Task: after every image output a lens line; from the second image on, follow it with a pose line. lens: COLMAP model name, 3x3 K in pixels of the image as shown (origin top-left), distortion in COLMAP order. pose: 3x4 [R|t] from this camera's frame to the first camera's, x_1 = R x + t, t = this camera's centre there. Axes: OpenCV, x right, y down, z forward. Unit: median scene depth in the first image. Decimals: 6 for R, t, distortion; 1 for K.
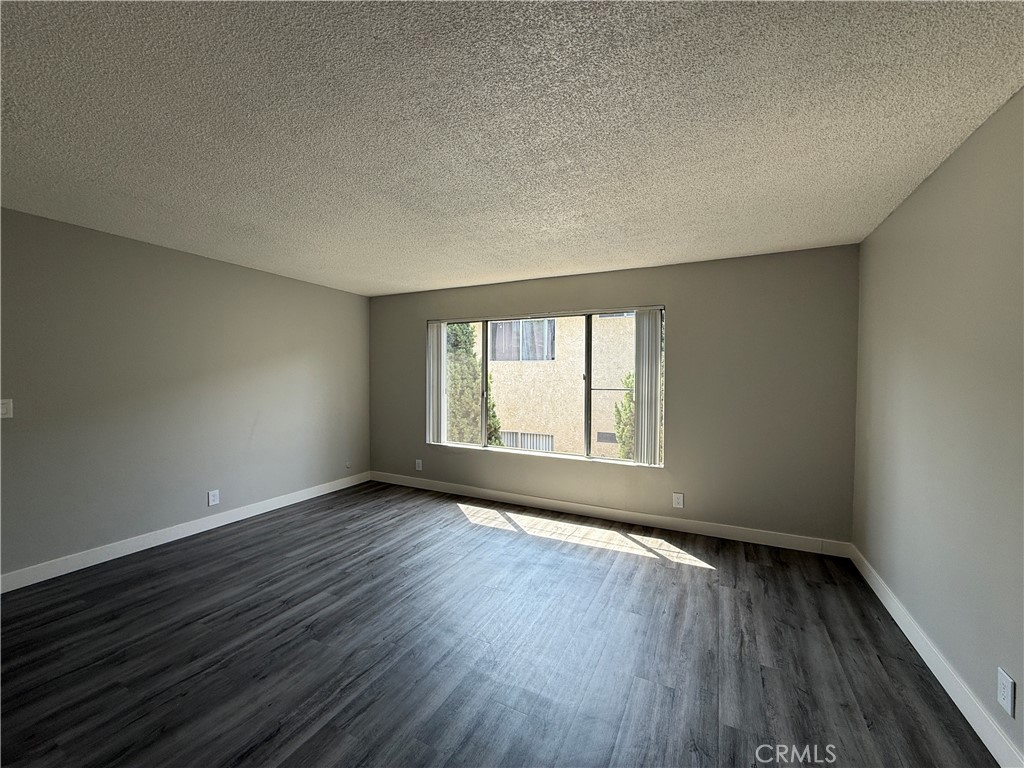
lens RADIAL K [[406.4, 0, 510.4], [0, 406.4, 383.0], [0, 0, 1]] dist [-0.000705, 0.000674]
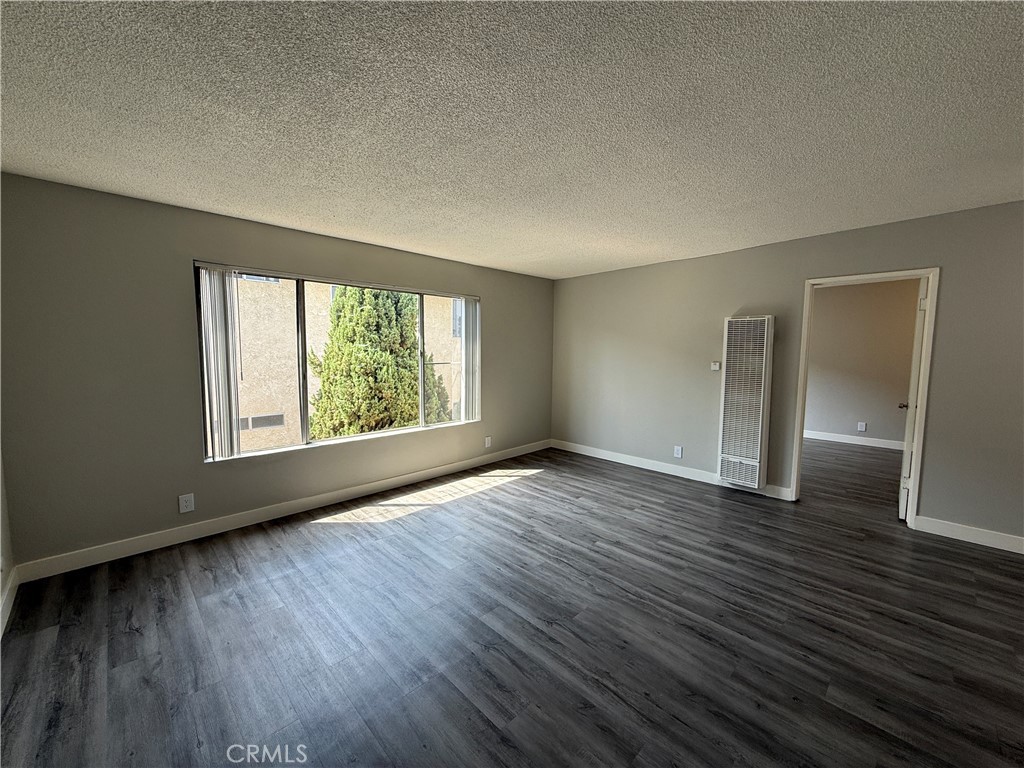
lens RADIAL K [[406.4, 0, 512.2], [0, 406.4, 385.0], [0, 0, 1]] dist [-0.000705, 0.000674]
pose [[0.317313, -0.088336, 0.944198, -0.888087], [0.015567, 0.996003, 0.087951, -0.023698], [-0.948193, -0.013209, 0.317420, 0.513467]]
